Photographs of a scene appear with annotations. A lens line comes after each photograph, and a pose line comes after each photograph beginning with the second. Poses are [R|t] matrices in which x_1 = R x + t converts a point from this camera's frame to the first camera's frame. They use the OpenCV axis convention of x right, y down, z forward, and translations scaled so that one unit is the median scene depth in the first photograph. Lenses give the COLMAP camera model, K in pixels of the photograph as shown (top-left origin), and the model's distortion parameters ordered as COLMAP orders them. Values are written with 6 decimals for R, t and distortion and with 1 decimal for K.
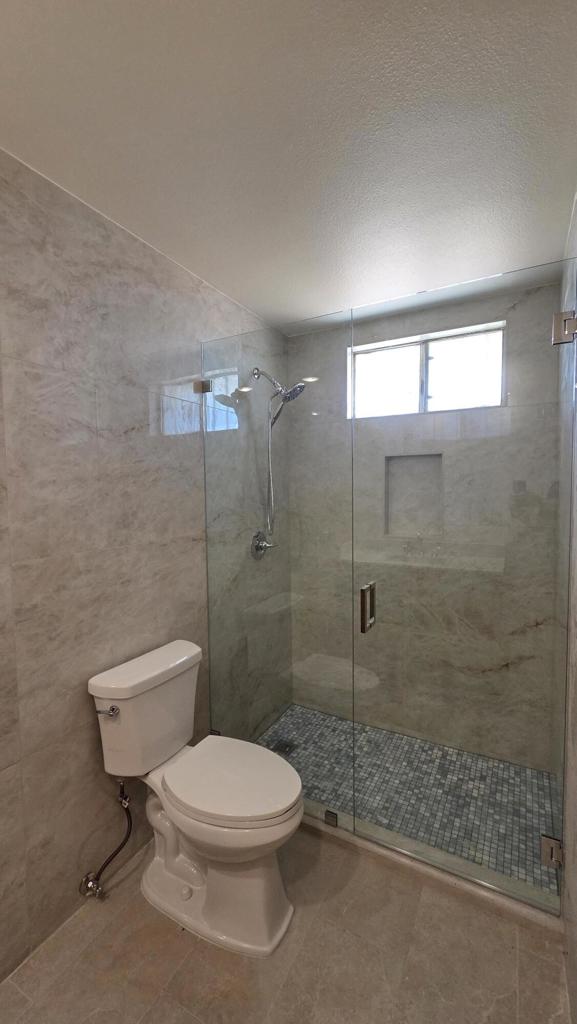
lens RADIAL K [[459.0, 0, 324.8], [0, 459.0, 517.2], [0, 0, 1]] dist [-0.000232, -0.000422]
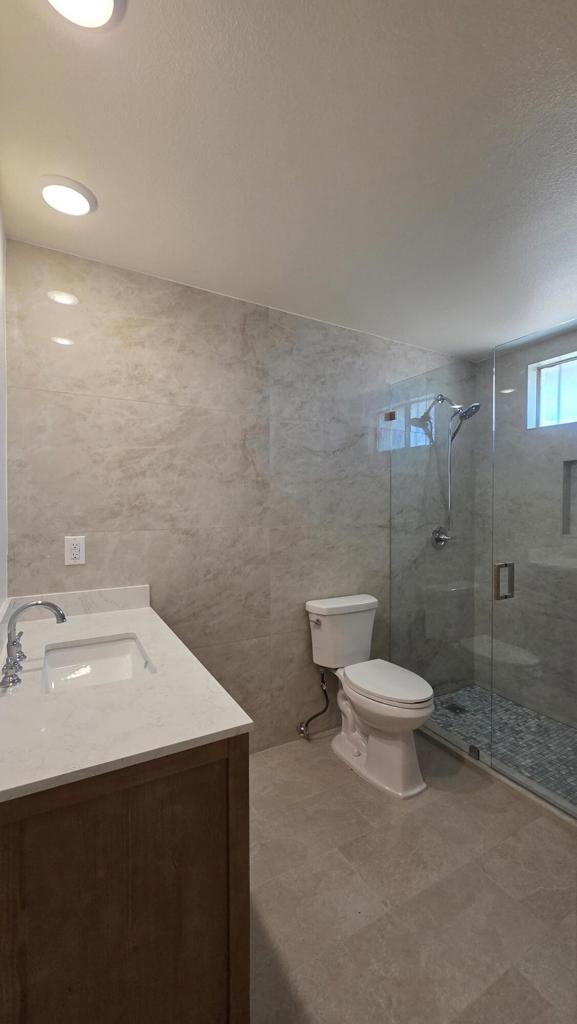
lens RADIAL K [[421.4, 0, 294.9], [0, 421.4, 511.0], [0, 0, 1]] dist [-0.001099, -0.000114]
pose [[0.848663, 0.020532, -0.528535, 0.201845], [-0.037804, 0.999045, -0.021892, 0.048248], [0.527581, 0.038559, 0.848629, -0.264754]]
